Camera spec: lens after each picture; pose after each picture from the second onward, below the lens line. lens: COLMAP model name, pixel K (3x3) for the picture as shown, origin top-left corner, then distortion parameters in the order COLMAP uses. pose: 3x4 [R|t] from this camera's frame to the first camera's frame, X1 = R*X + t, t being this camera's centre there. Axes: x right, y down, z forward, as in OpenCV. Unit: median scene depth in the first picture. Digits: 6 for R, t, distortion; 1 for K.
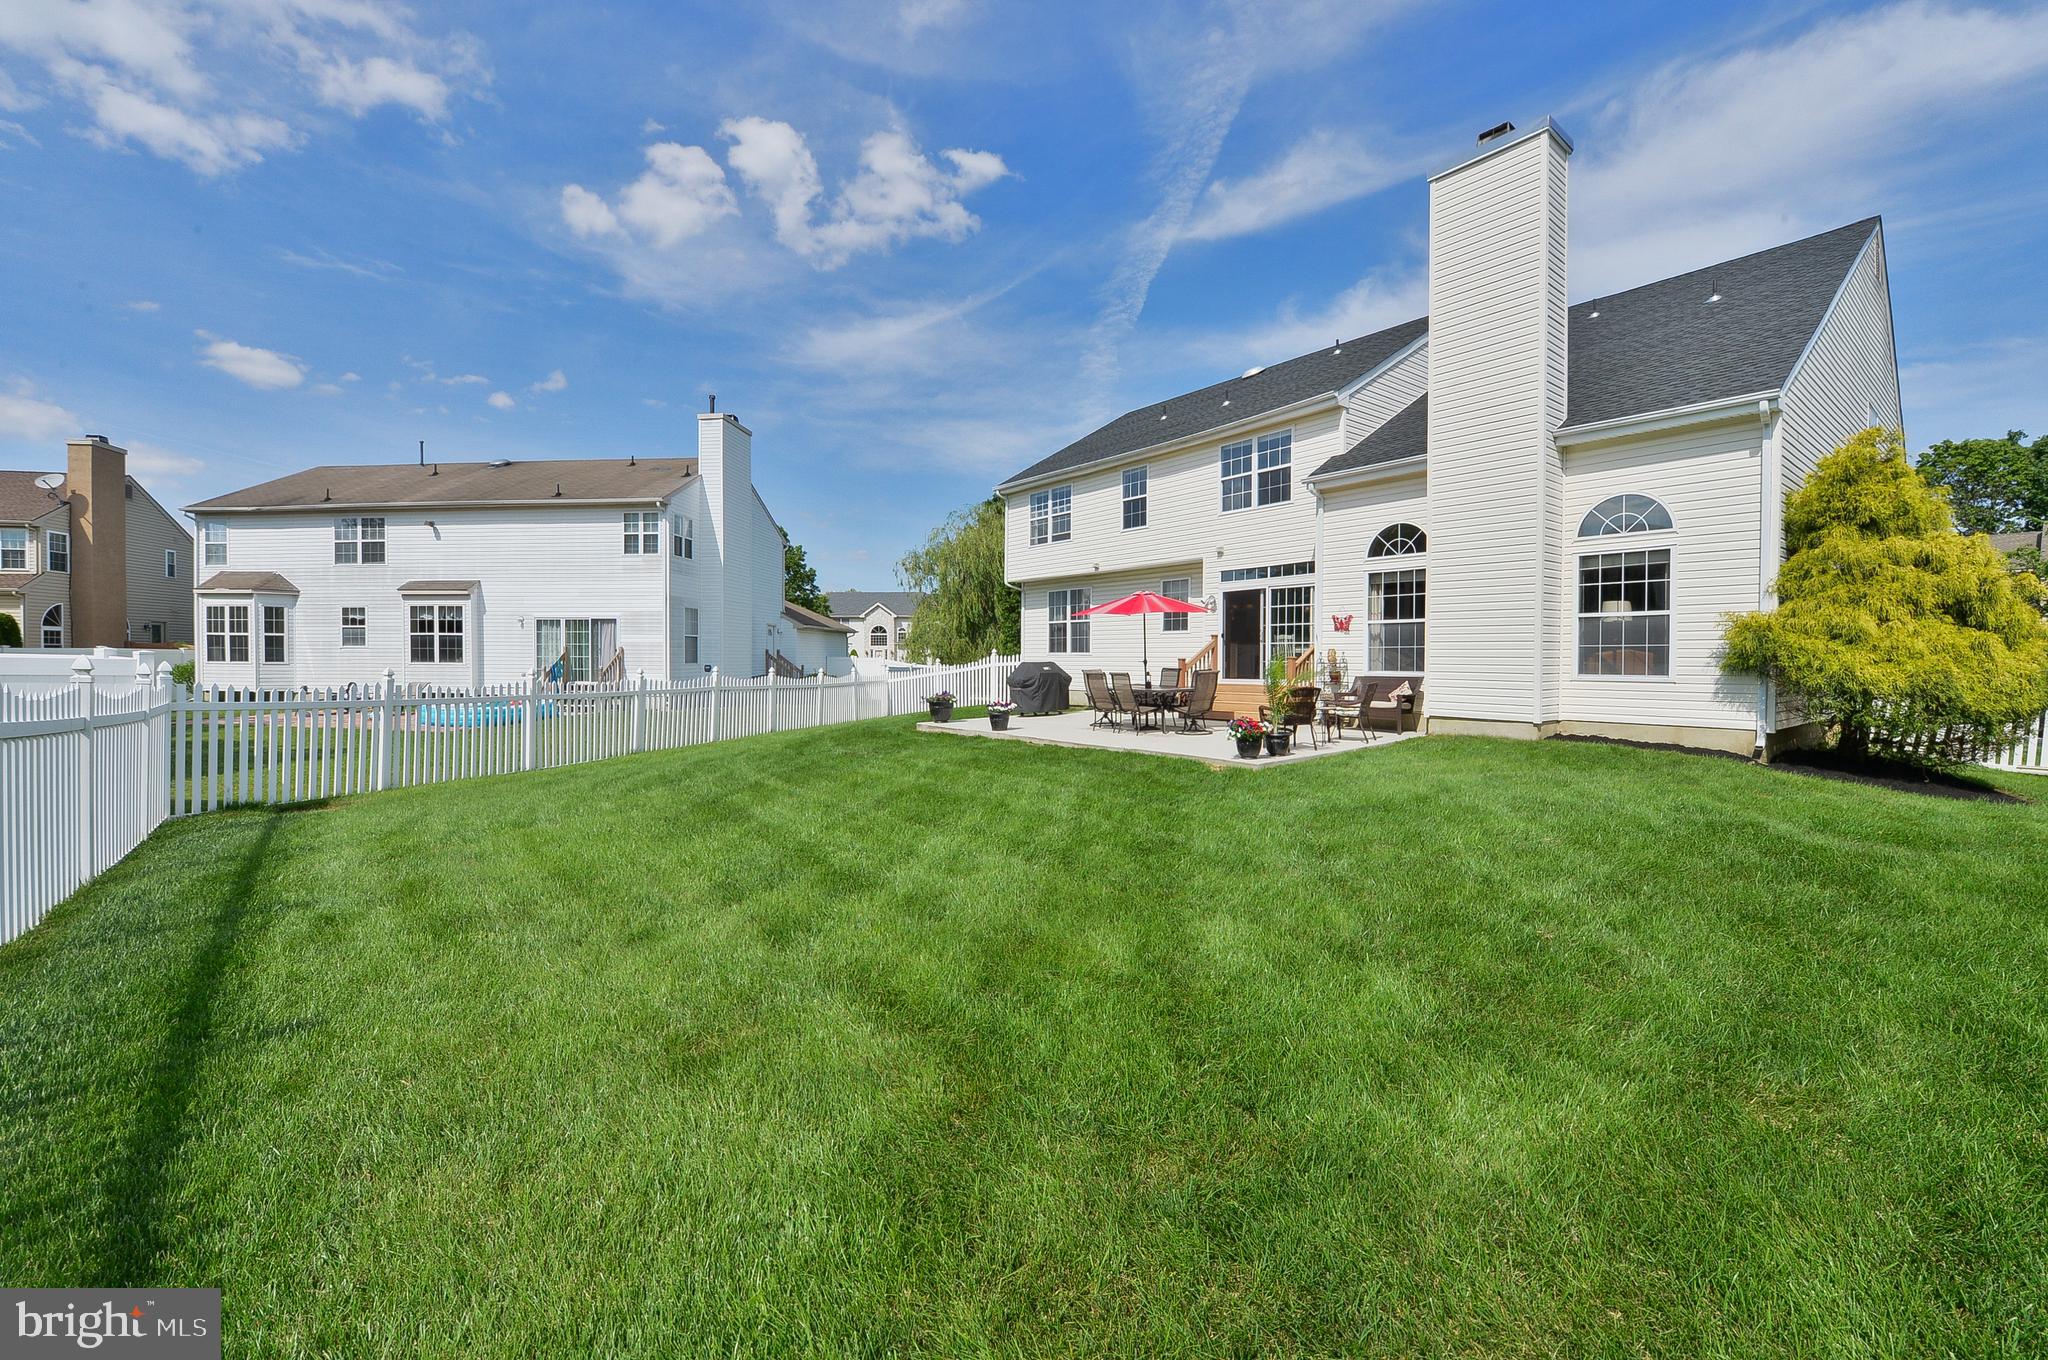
lens RADIAL K [[819.7, 0, 1024.0], [0, 819.7, 680.0], [0, 0, 1]] dist [0.000087, -0.000054]
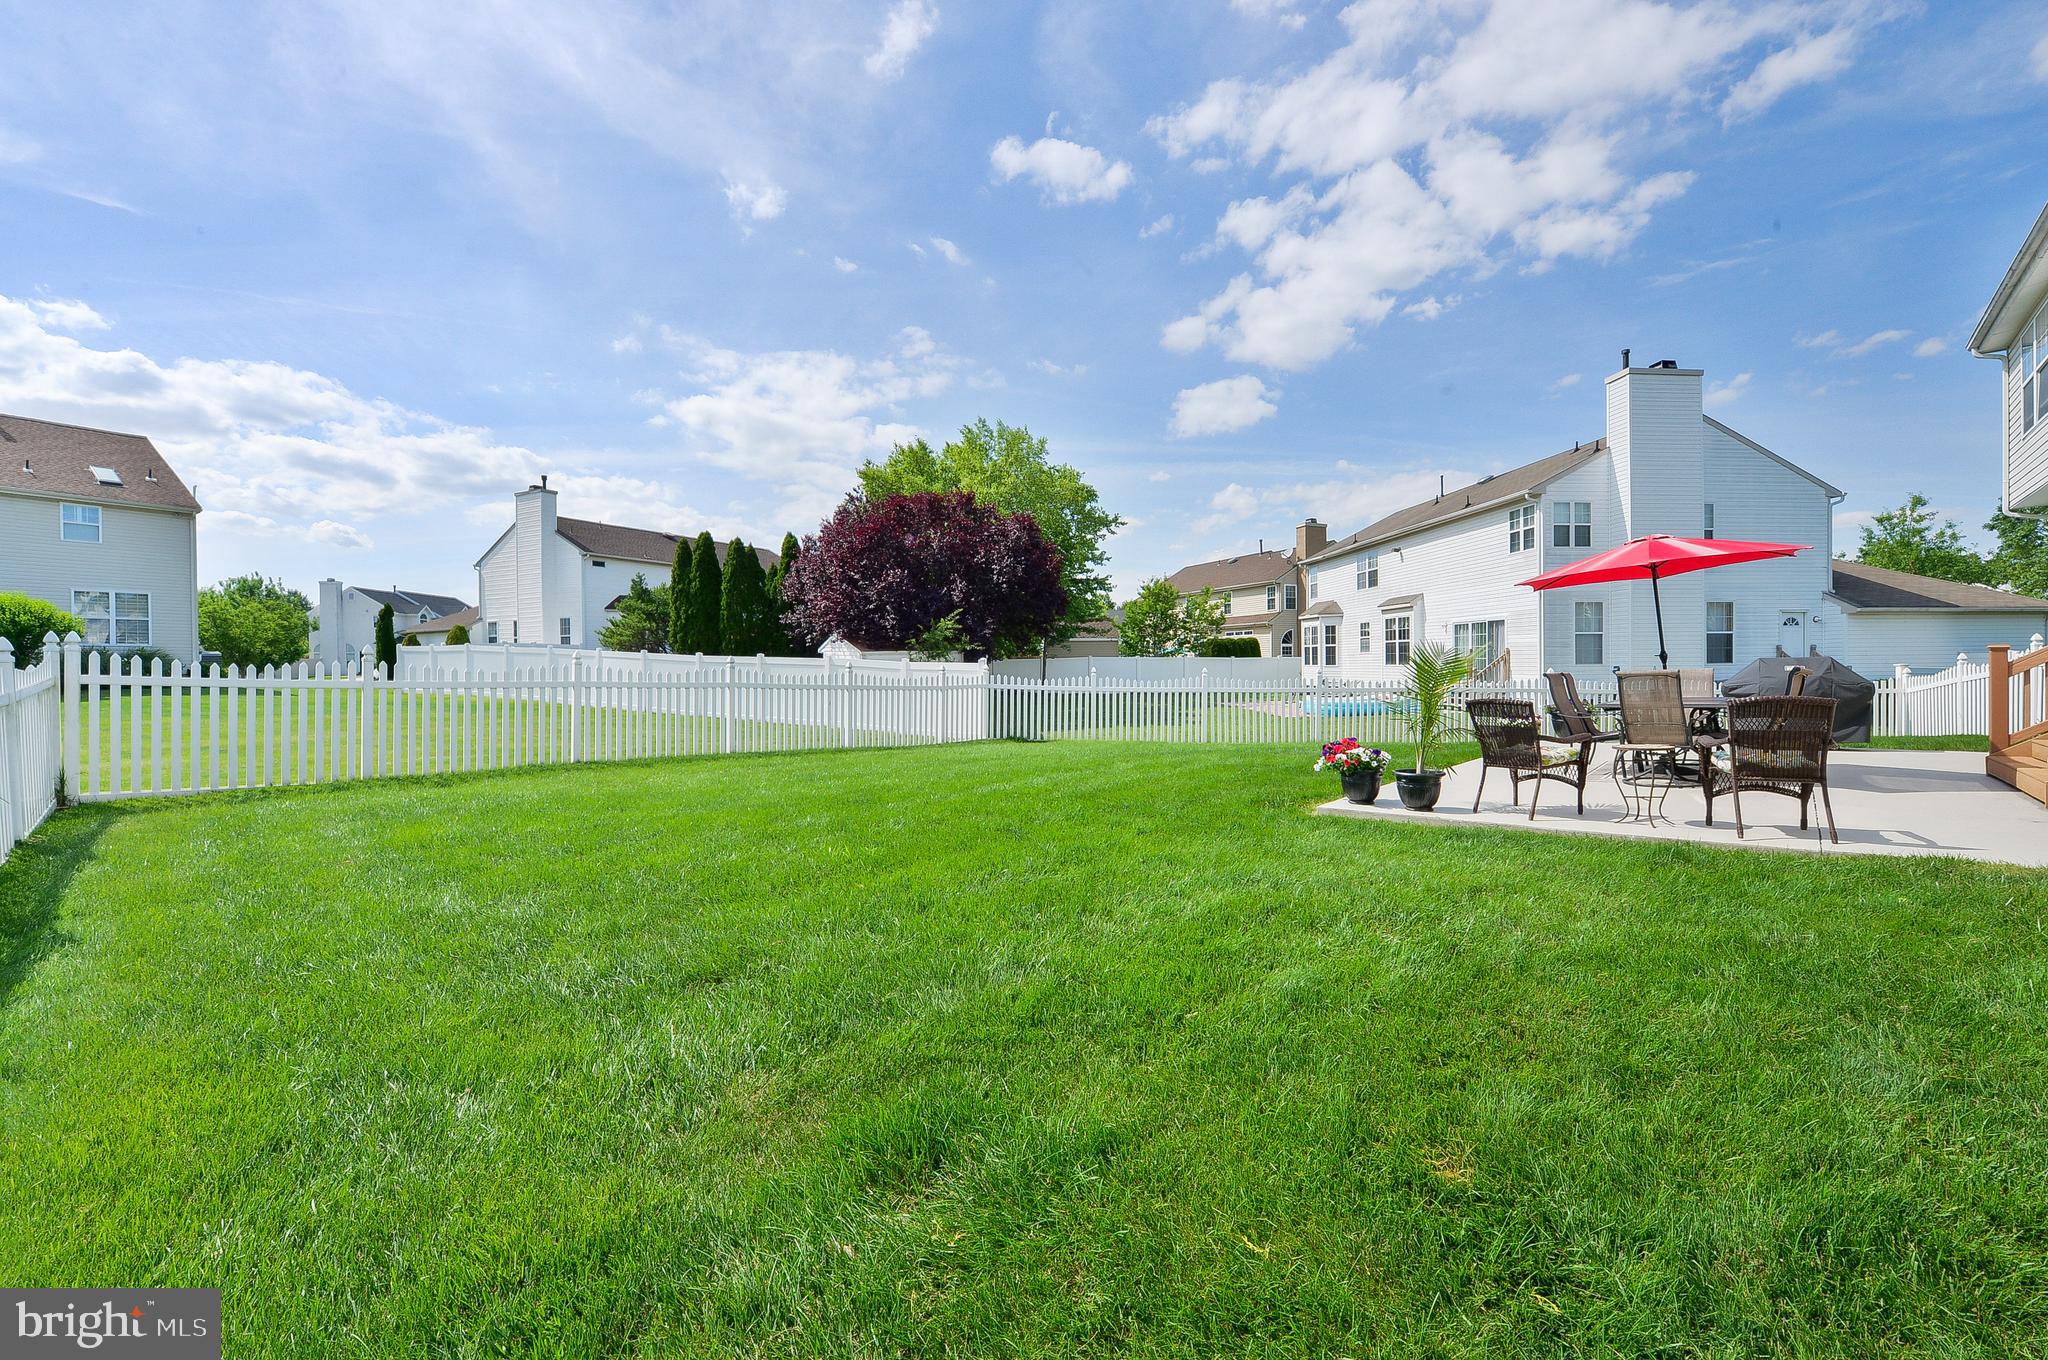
lens RADIAL K [[812.3, 0, 1024.0], [0, 812.3, 680.0], [0, 0, 1]] dist [-0.035620, -0.003859]
pose [[0.164086, 0.012358, -0.986369, 0.358232], [-0.017578, 0.999799, 0.009602, -0.000477], [0.986289, 0.015763, 0.164270, 0.264484]]
